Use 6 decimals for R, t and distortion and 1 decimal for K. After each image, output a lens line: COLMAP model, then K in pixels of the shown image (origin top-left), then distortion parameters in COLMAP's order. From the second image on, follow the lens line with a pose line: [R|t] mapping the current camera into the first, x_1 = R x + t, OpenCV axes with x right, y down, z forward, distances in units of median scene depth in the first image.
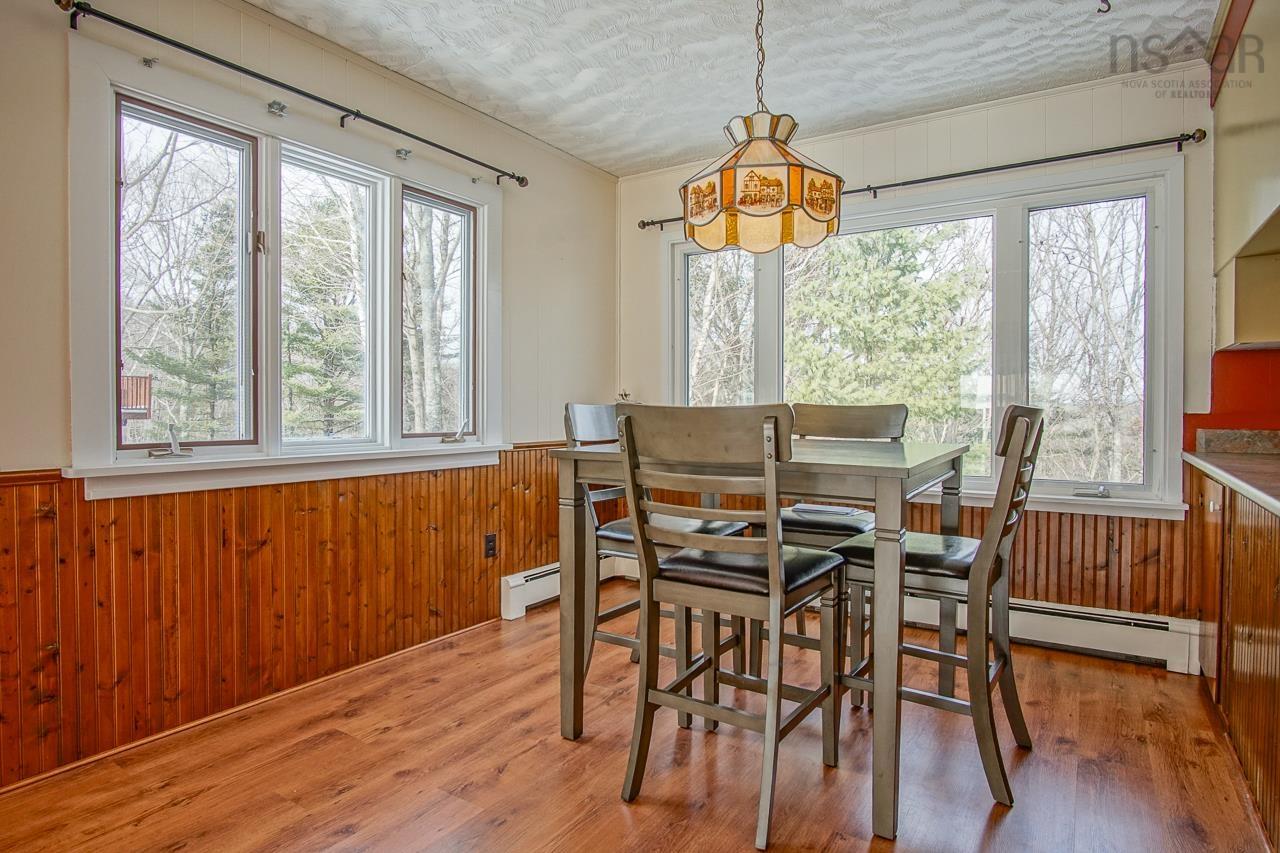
lens RADIAL K [[706.9, 0, 640.0], [0, 706.9, 426.5], [0, 0, 1]] dist [-0.004613, -0.000798]
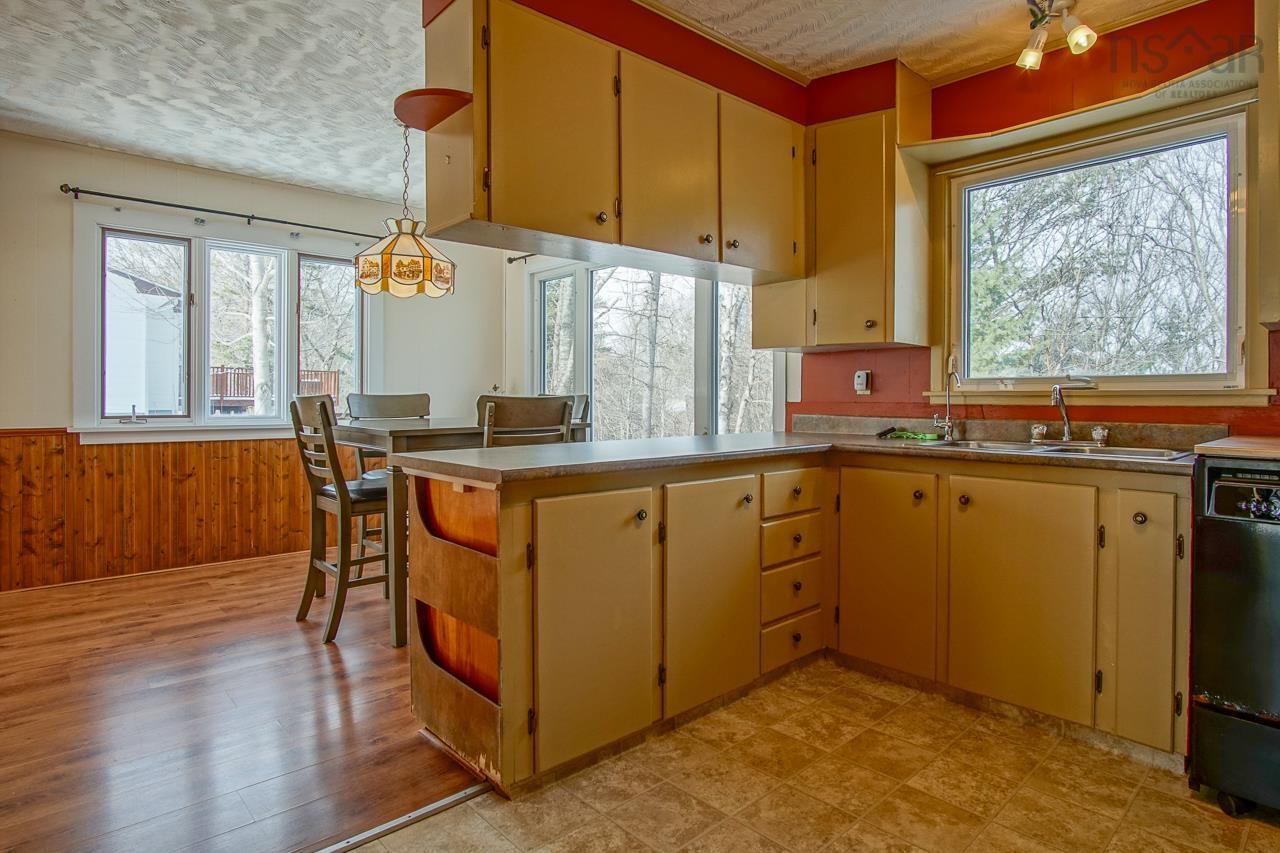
lens RADIAL K [[704.2, 0, 638.2], [0, 704.2, 409.1], [0, 0, 1]] dist [-0.001090, -0.000500]
pose [[0.964852, 0.005730, -0.262731, 0.996267], [-0.008583, 0.999916, -0.009712, 0.012048], [0.262654, 0.011625, 0.964820, -0.374850]]
